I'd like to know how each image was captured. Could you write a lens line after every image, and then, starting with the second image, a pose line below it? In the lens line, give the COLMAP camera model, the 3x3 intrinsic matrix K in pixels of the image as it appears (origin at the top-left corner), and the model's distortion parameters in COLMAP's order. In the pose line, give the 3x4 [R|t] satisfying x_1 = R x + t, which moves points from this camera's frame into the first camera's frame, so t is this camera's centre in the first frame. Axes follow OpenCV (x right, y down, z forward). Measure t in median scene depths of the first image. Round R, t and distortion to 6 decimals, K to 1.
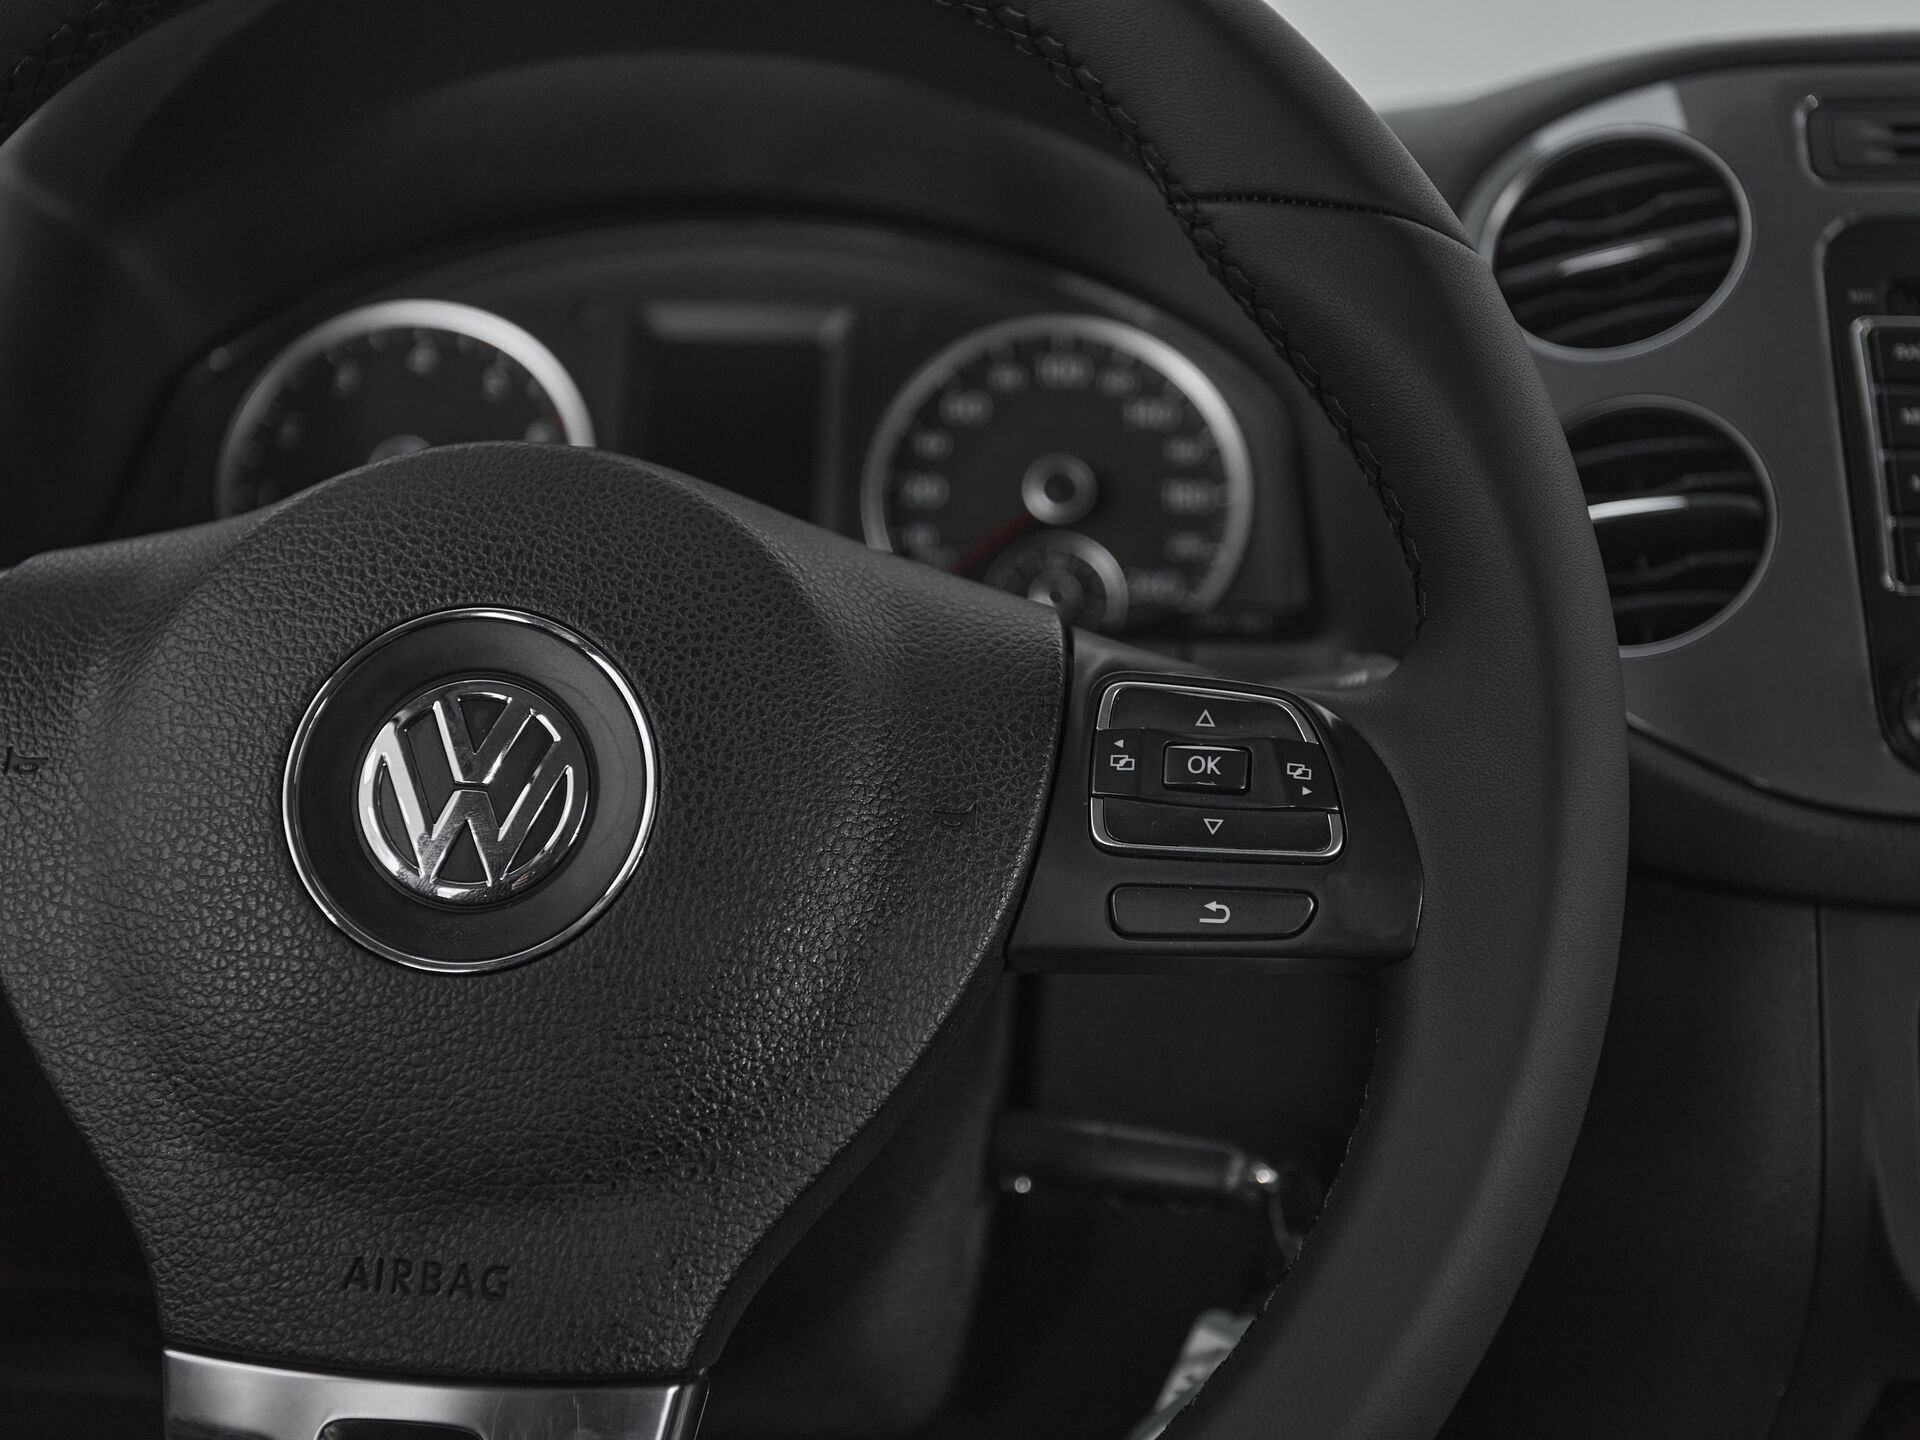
lens RADIAL K [[2360.1, 0, 952.6], [0, 2360.1, 732.1], [0, 0, 1]] dist [0.019492, 0.049408]
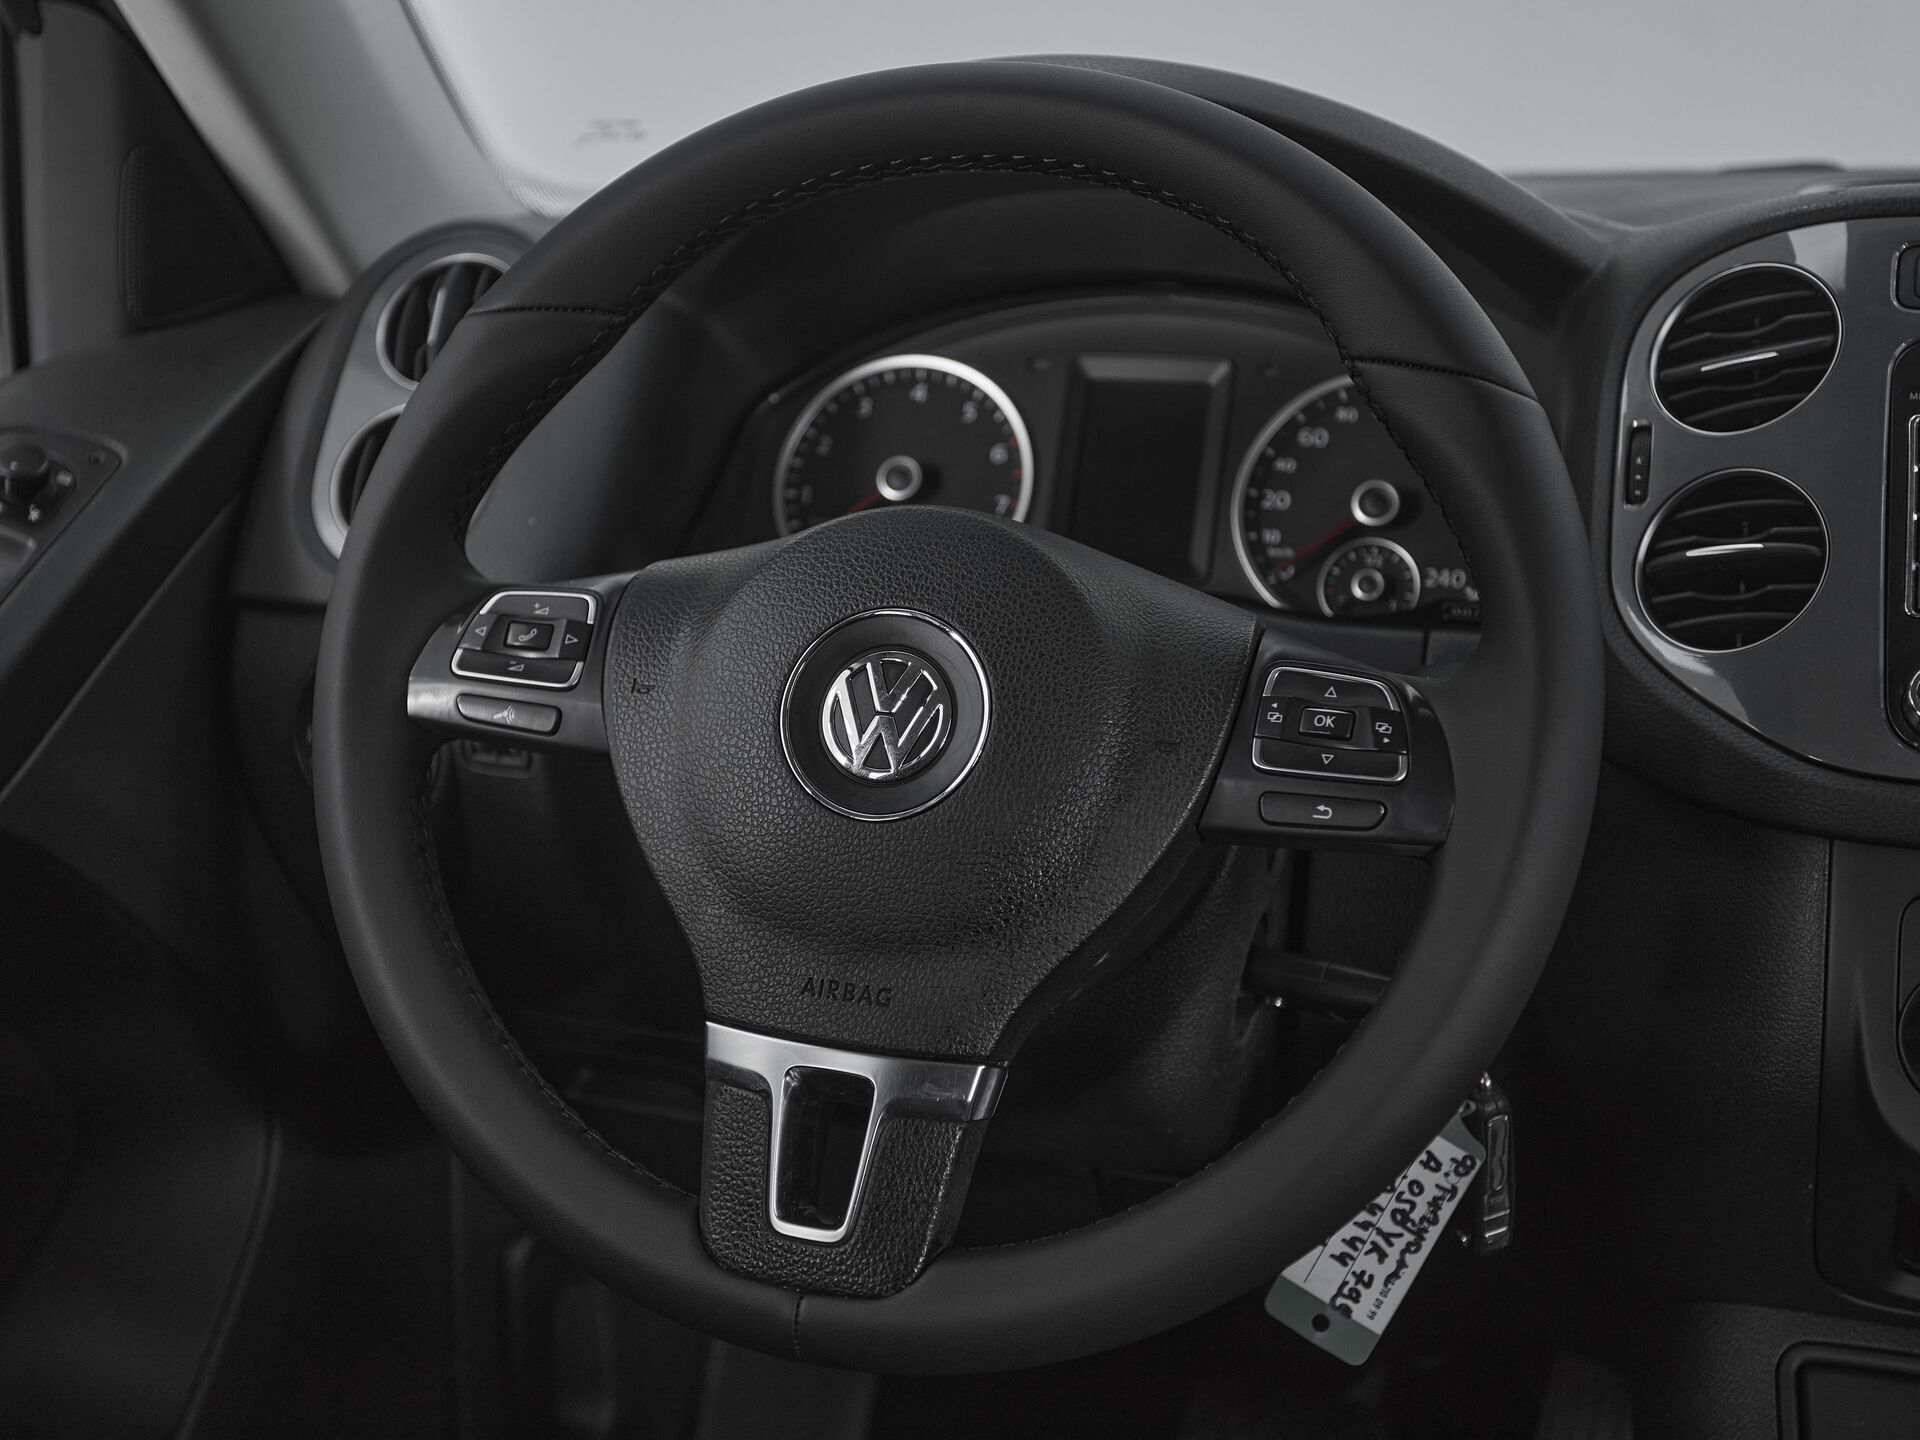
lens RADIAL K [[2429.9, 0, 915.4], [0, 2429.9, 757.7], [0, 0, 1]] dist [0.023402, 0.043905]
pose [[0.965980, 0.051232, -0.253490, 0.259570], [-0.039293, 0.997877, 0.051942, -0.036620], [0.255613, -0.040215, 0.965942, -0.681973]]
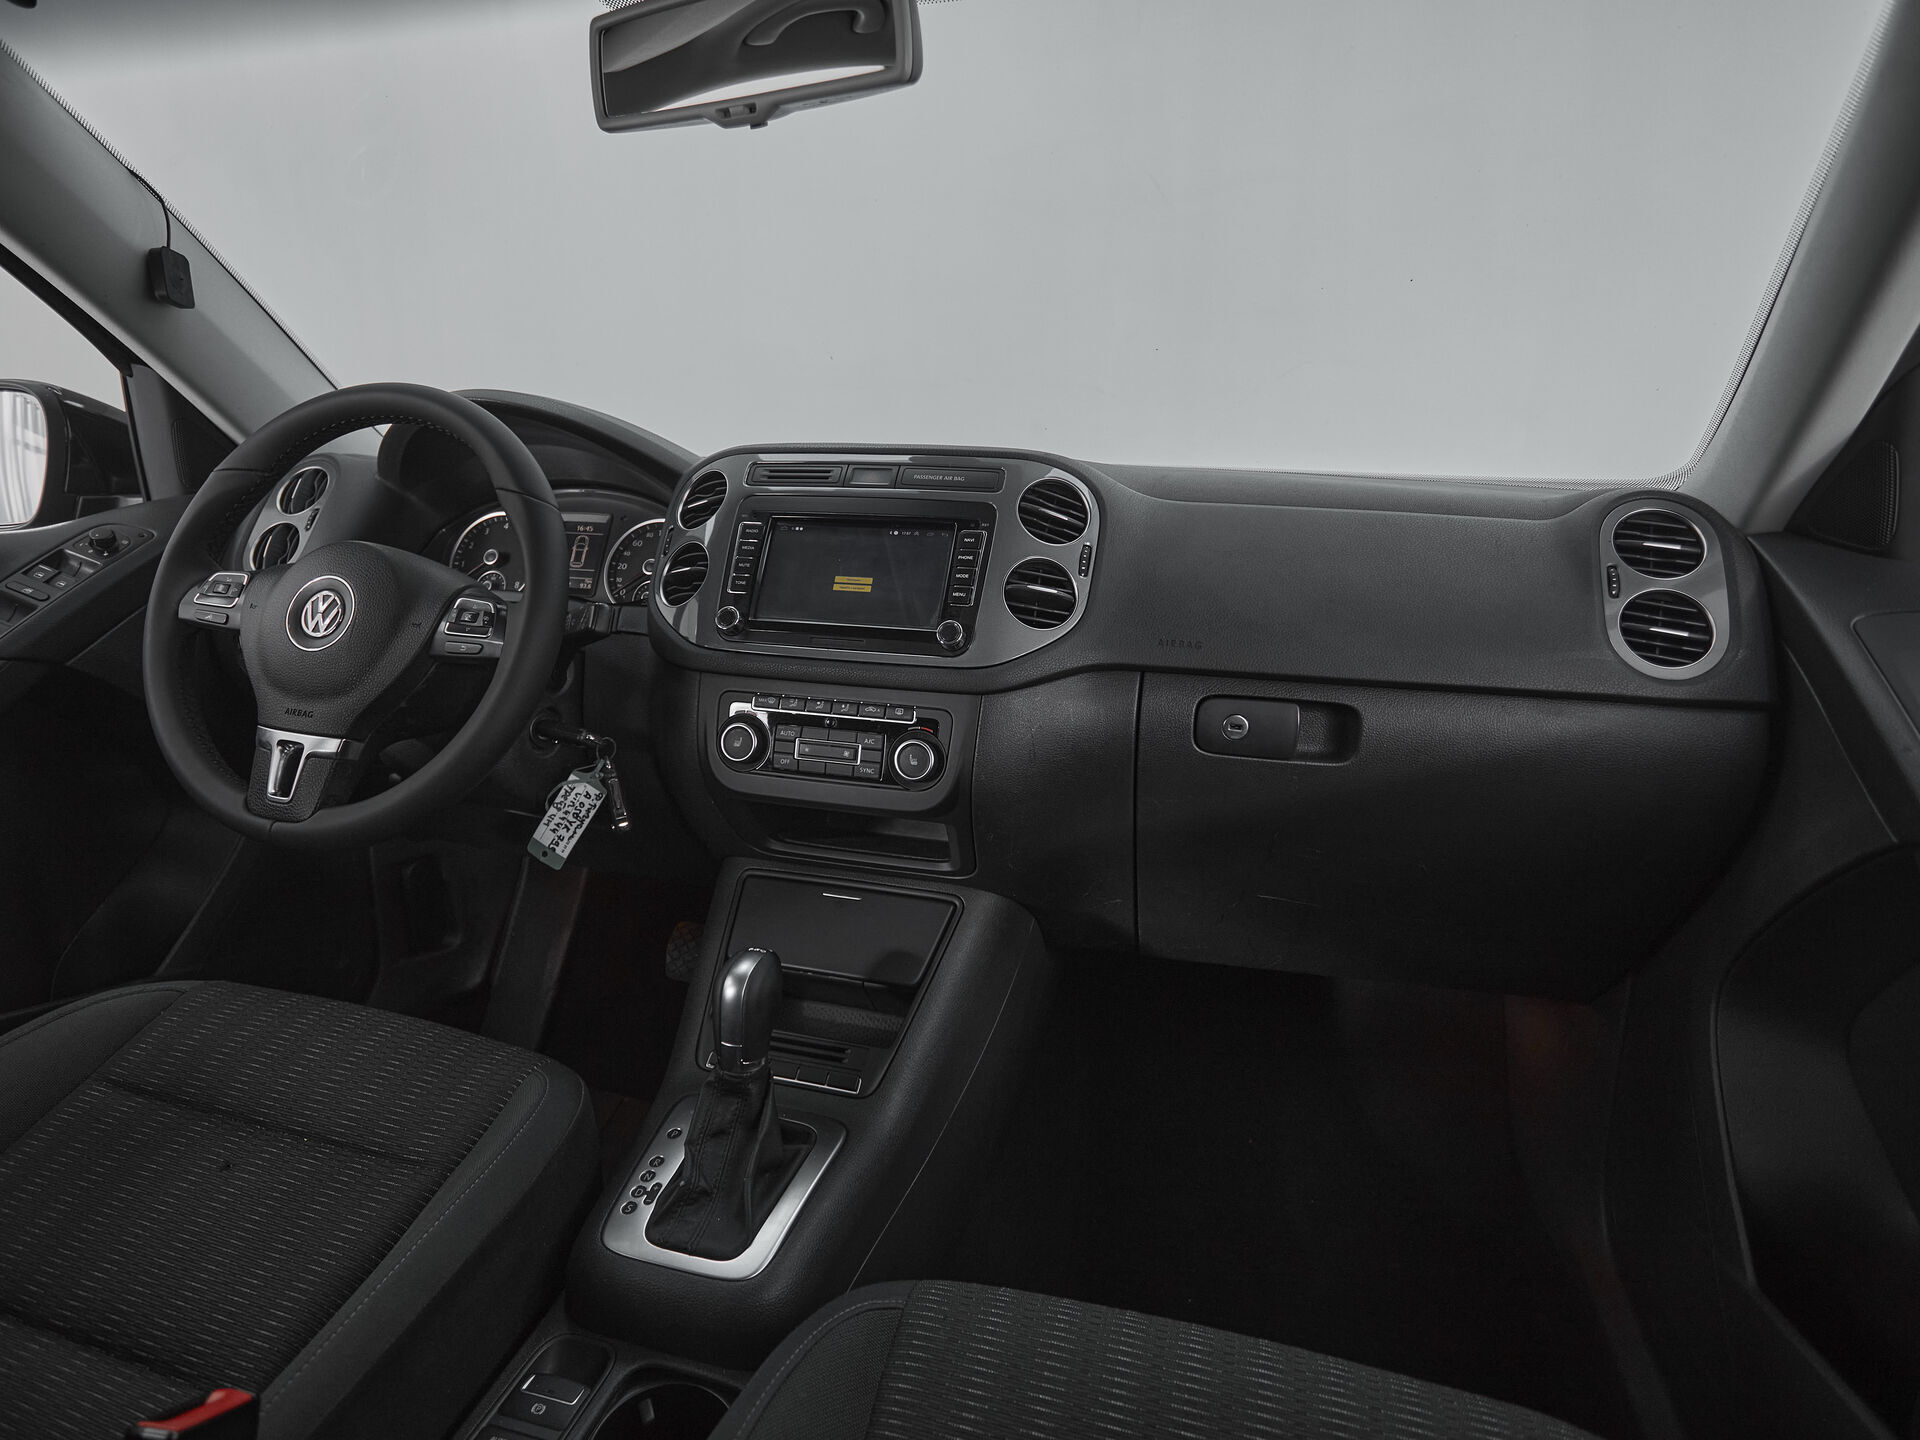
lens RADIAL K [[1025.1, 0, 946.3], [0, 1025.1, 730.1], [0, 0, 1]] dist [-0.001552, -0.000595]
pose [[0.975709, 0.063389, -0.209697, 1.419309], [-0.057712, 0.997785, 0.033089, 0.113197], [0.211330, -0.020184, 0.977206, -0.719023]]
